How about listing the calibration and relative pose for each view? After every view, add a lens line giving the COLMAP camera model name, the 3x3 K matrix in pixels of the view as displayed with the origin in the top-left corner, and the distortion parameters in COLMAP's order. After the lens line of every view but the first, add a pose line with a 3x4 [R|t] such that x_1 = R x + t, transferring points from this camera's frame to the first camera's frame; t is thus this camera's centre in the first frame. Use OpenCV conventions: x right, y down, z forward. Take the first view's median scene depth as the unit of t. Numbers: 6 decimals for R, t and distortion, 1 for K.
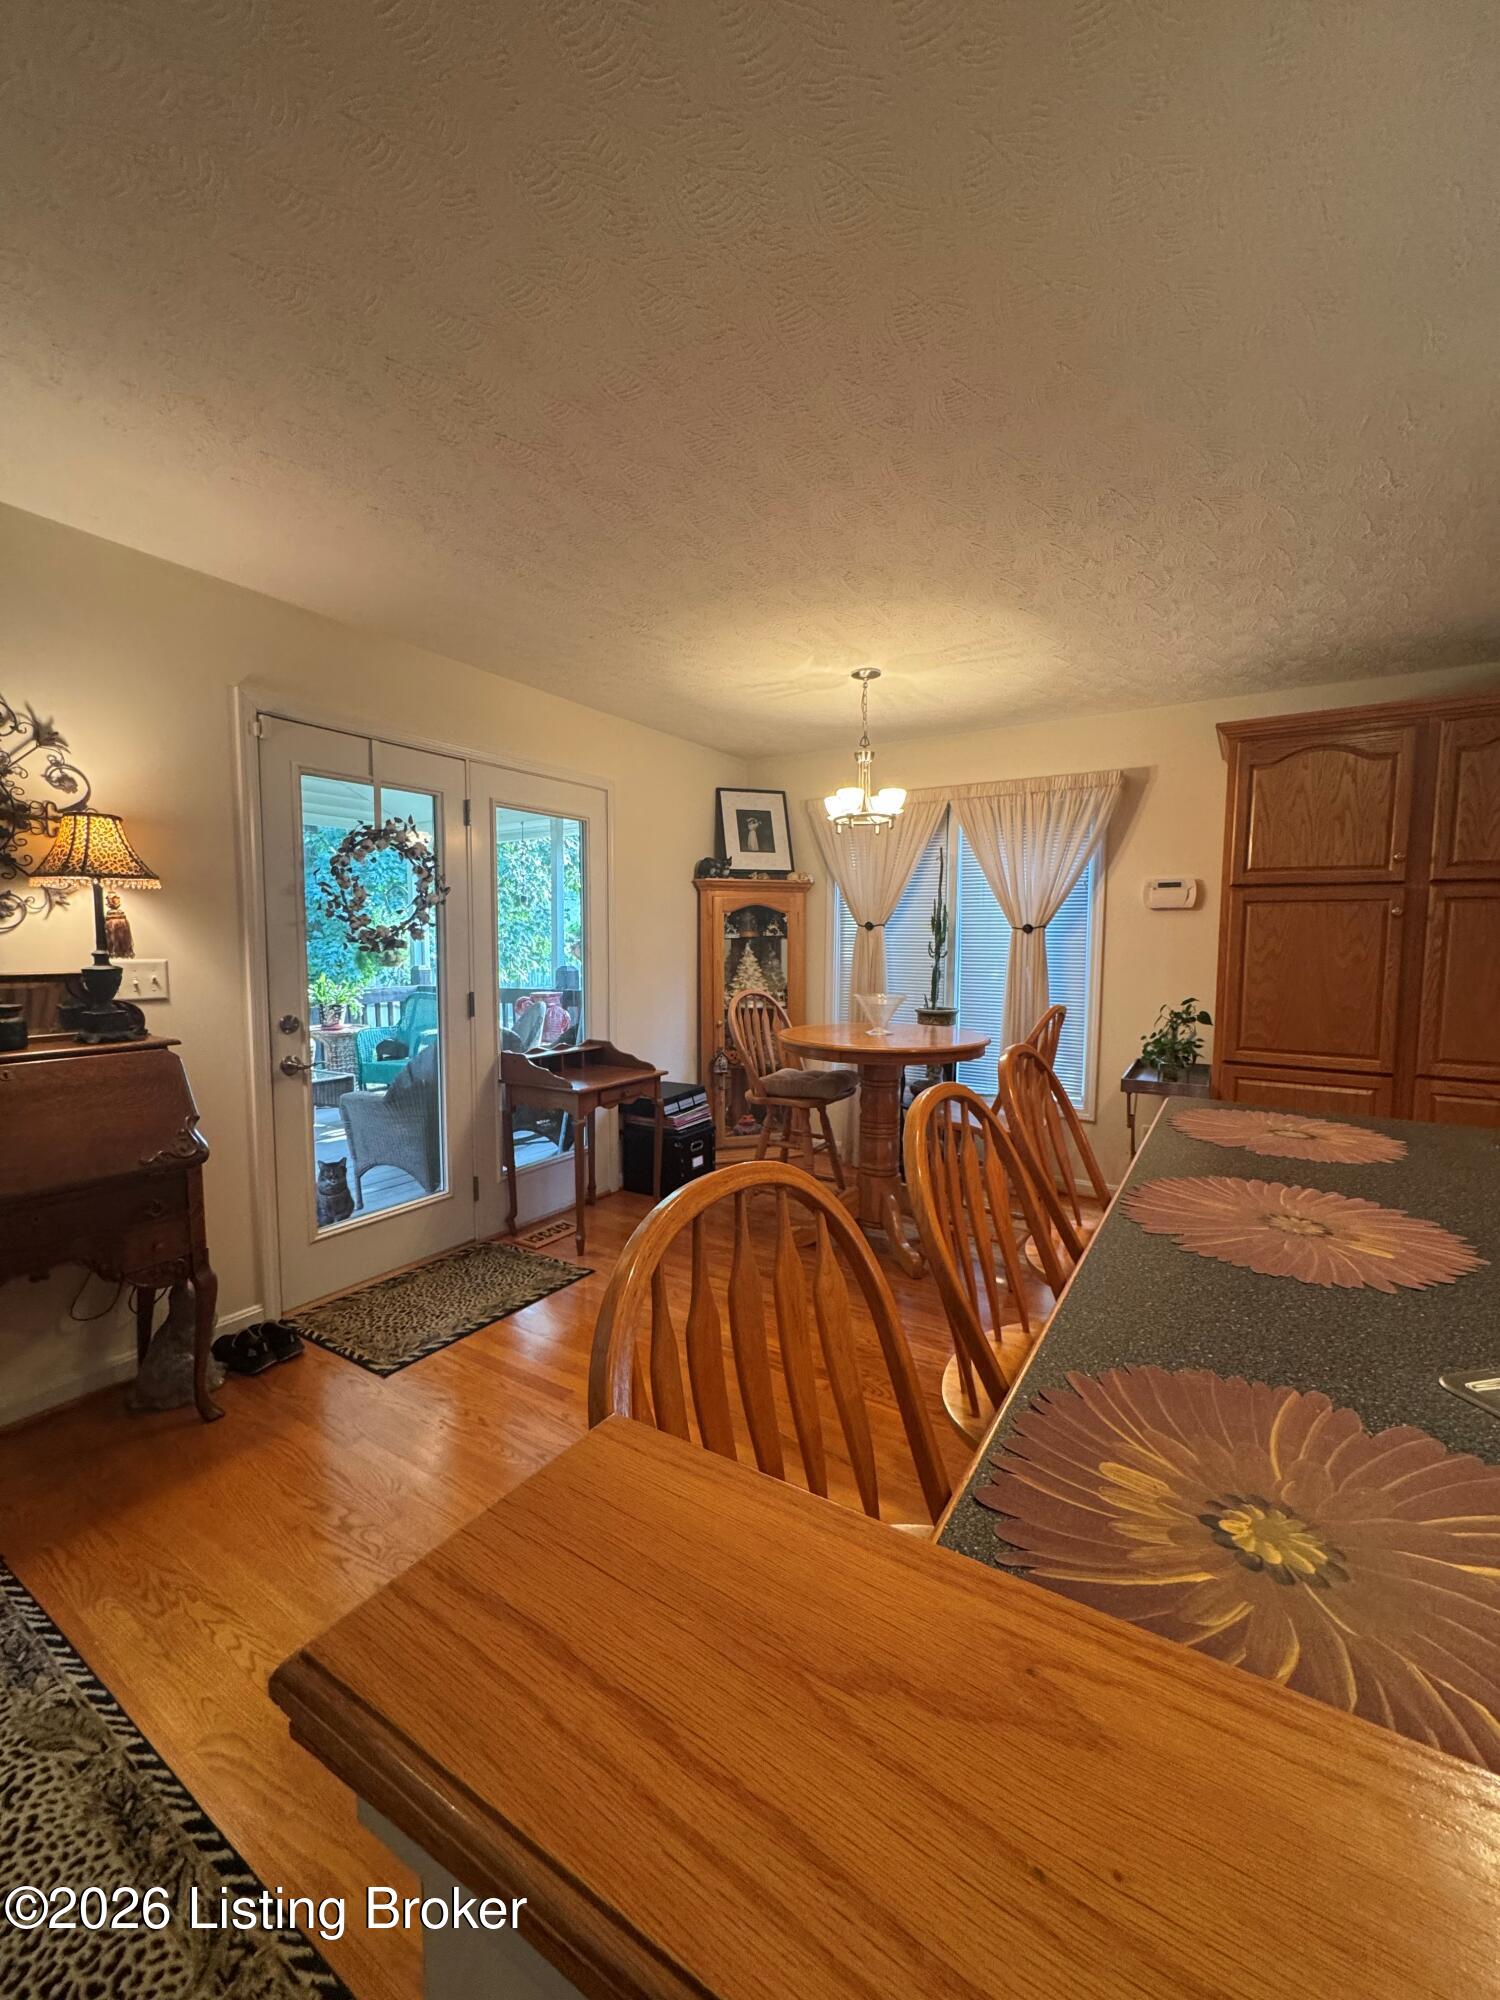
lens RADIAL K [[796.7, 0, 752.2], [0, 796.7, 1000.3], [0, 0, 1]] dist [-0.002801, 0.000584]
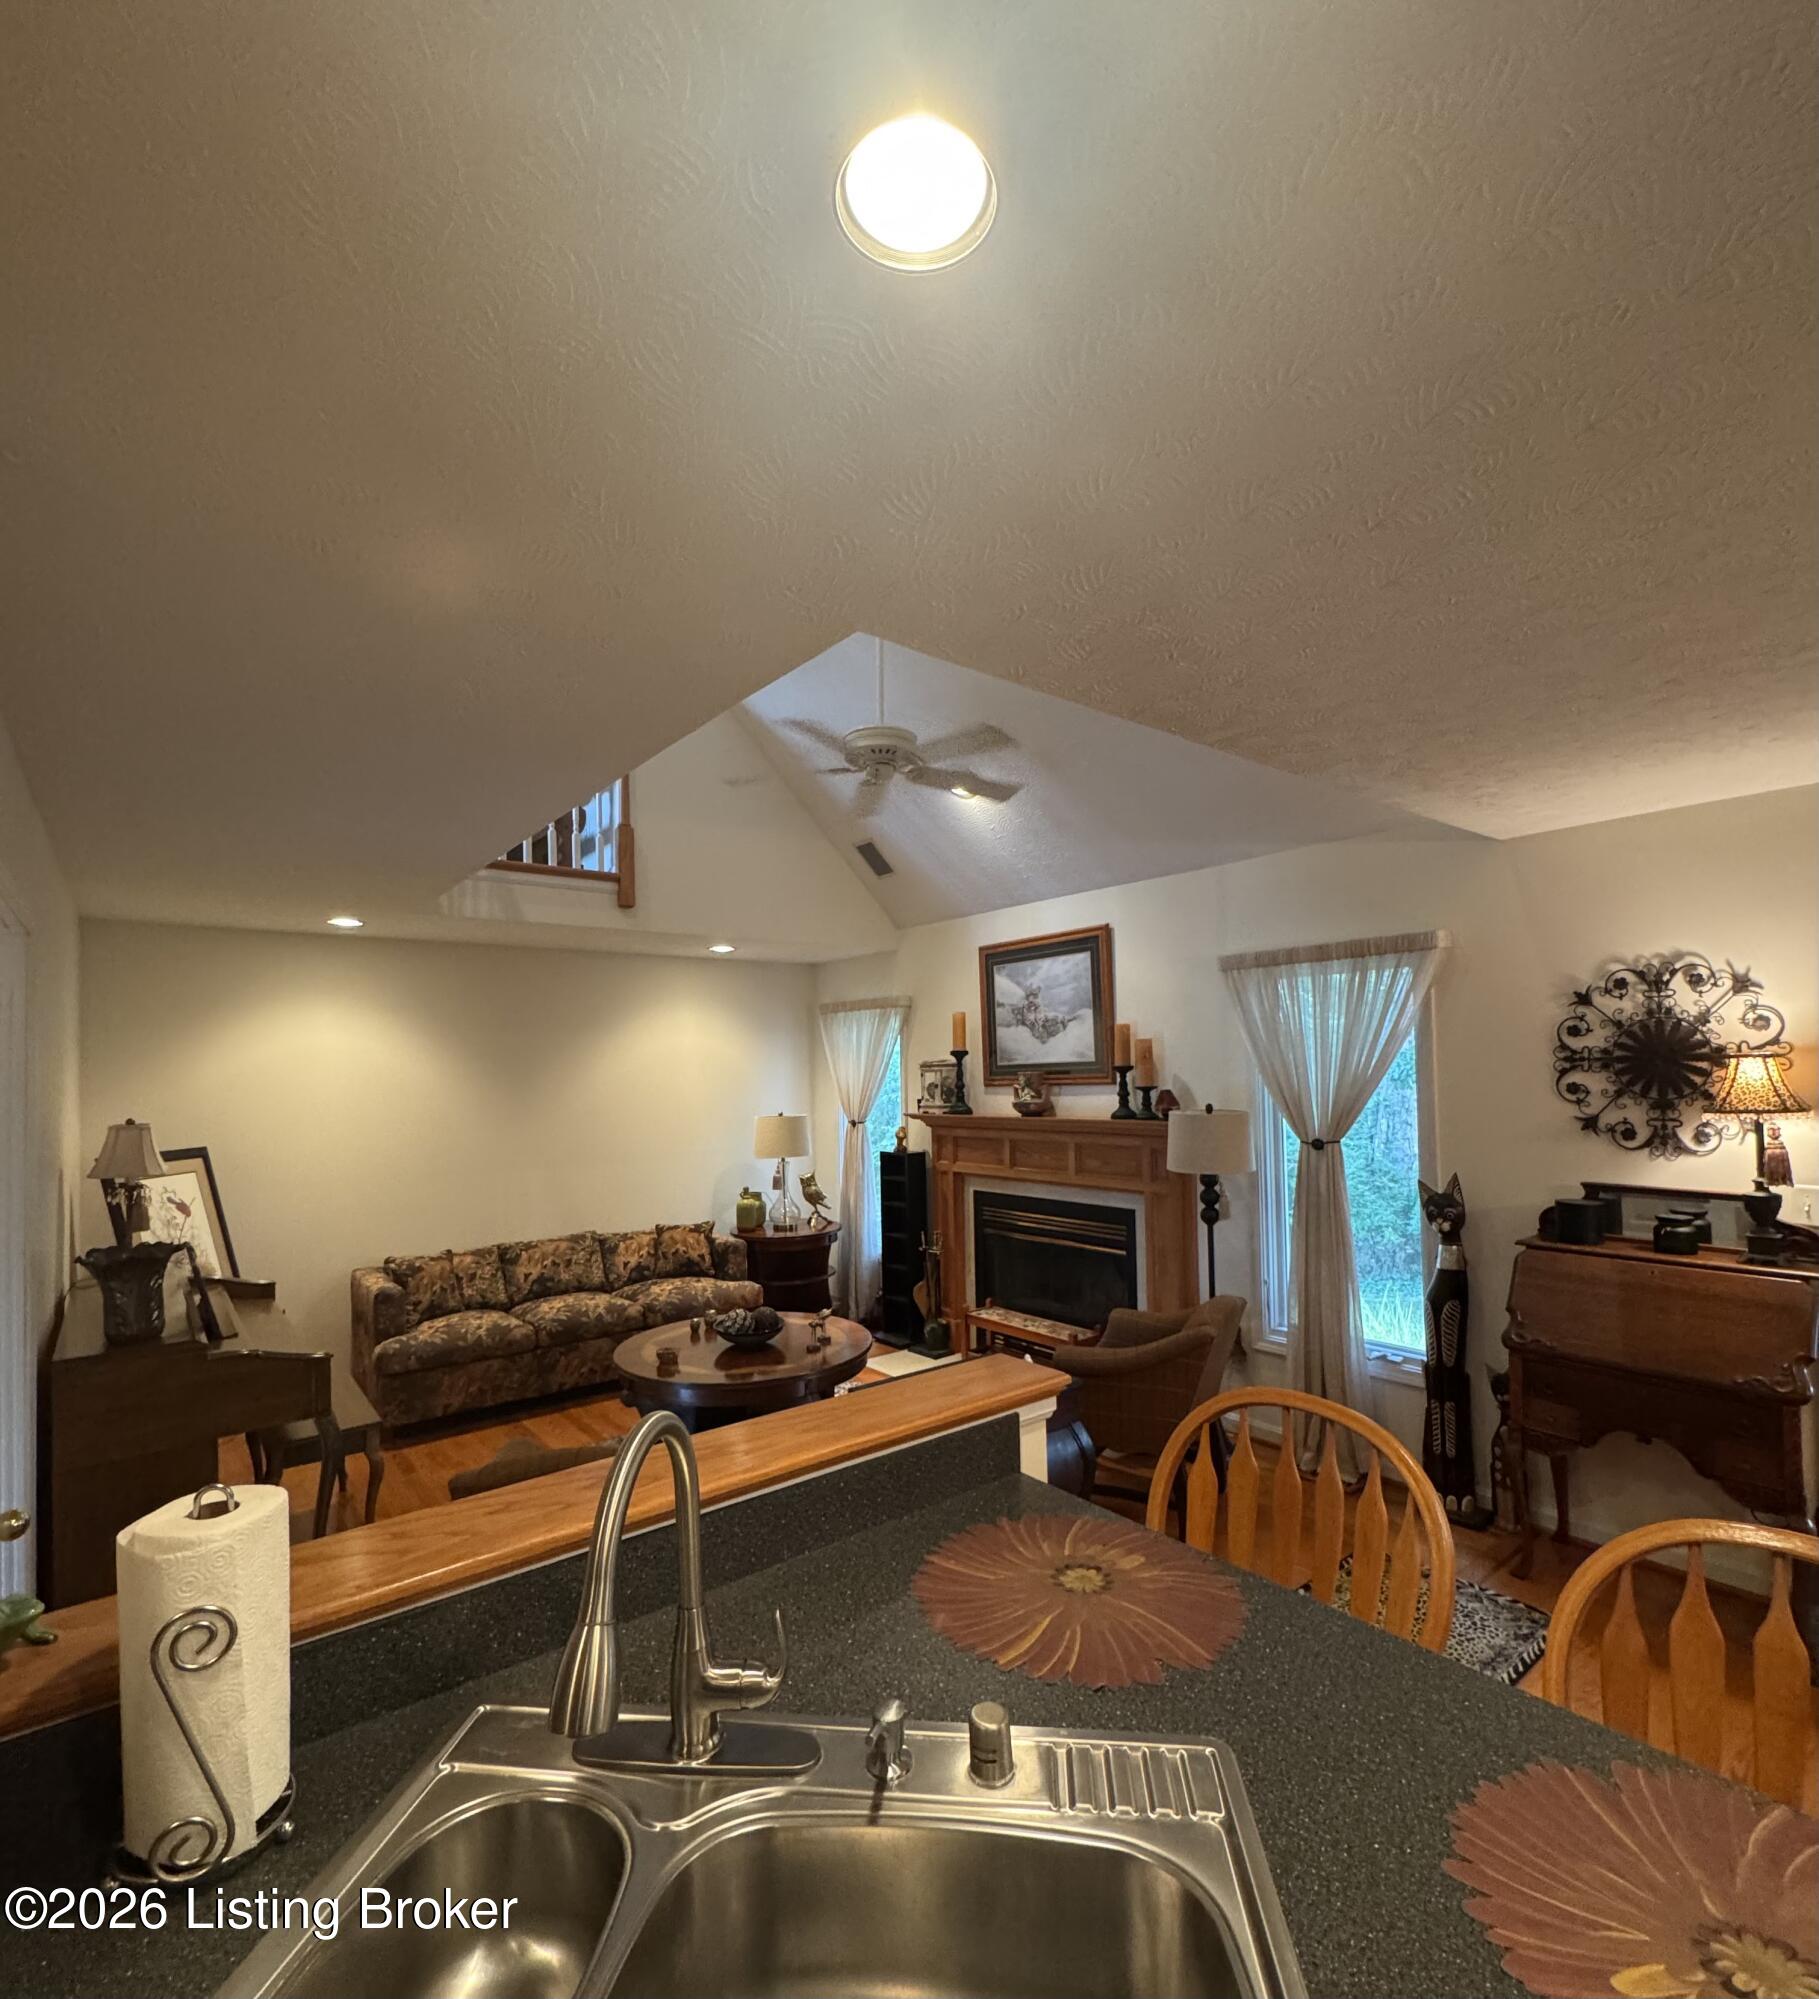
lens RADIAL K [[975.3, 0, 912.0], [0, 975.3, 1047.6], [0, 0, 1]] dist [0.000423, 0.000330]
pose [[-0.327847, -0.023103, -0.944448, 0.593607], [-0.063054, 0.998007, -0.002525, -0.118943], [0.942624, 0.058723, -0.328650, 0.249328]]
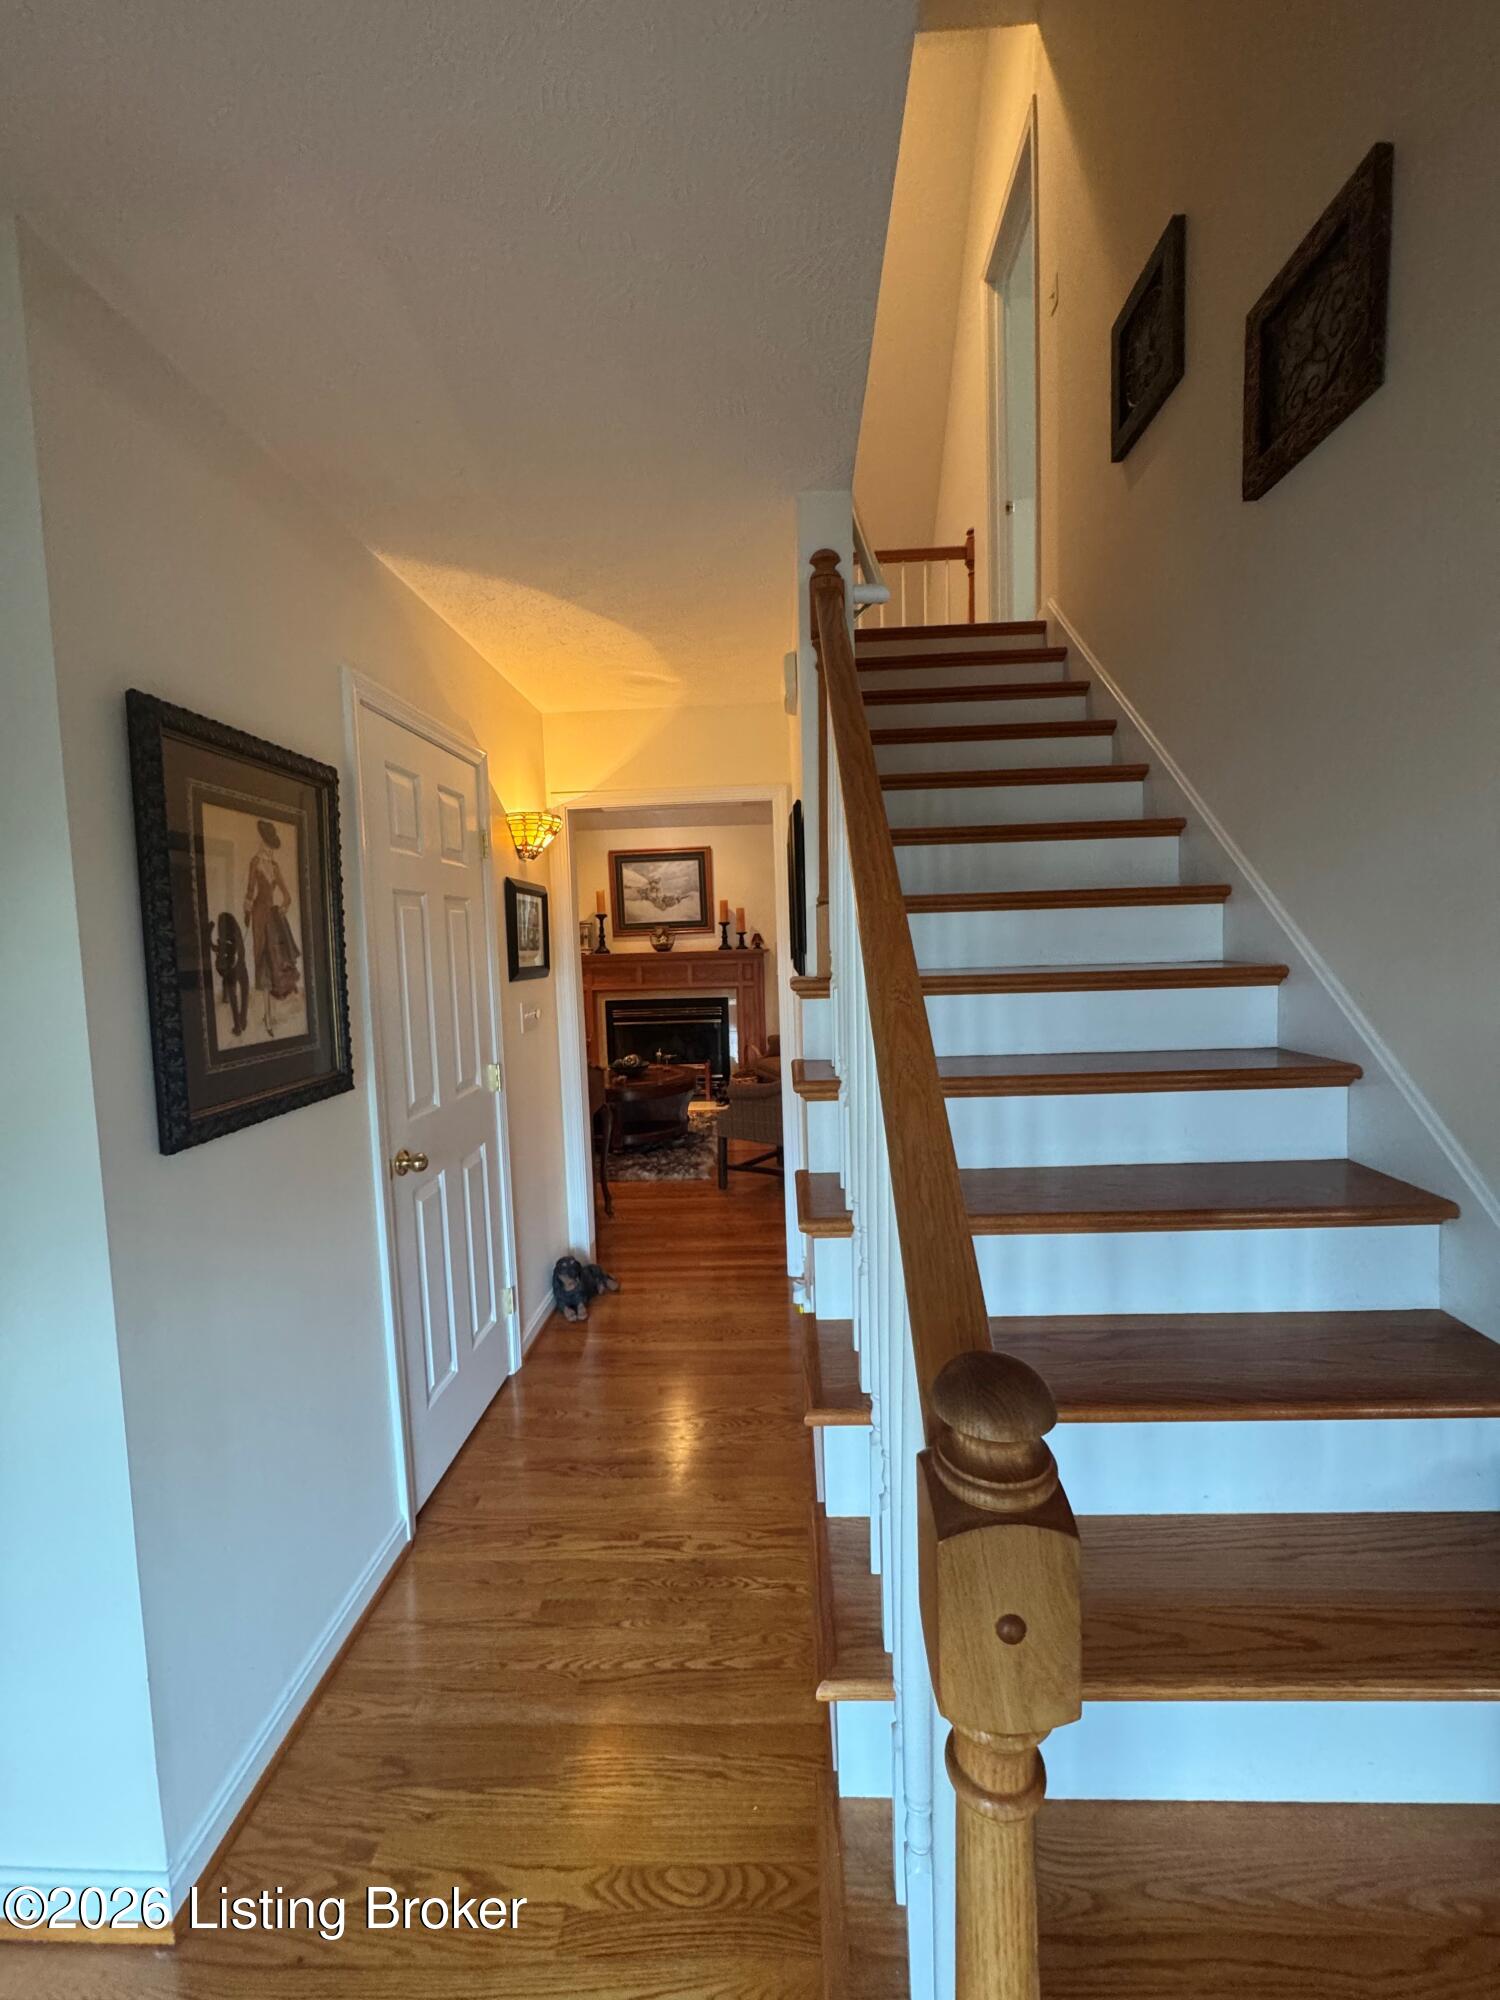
lens RADIAL K [[796.7, 0, 752.2], [0, 796.7, 1000.3], [0, 0, 1]] dist [-0.002801, 0.000584]
pose [[0.497816, 0.039262, -0.866393, 1.192458], [-0.039354, 0.998968, 0.022657, 0.071667], [0.866389, 0.022817, 0.498848, -1.129353]]
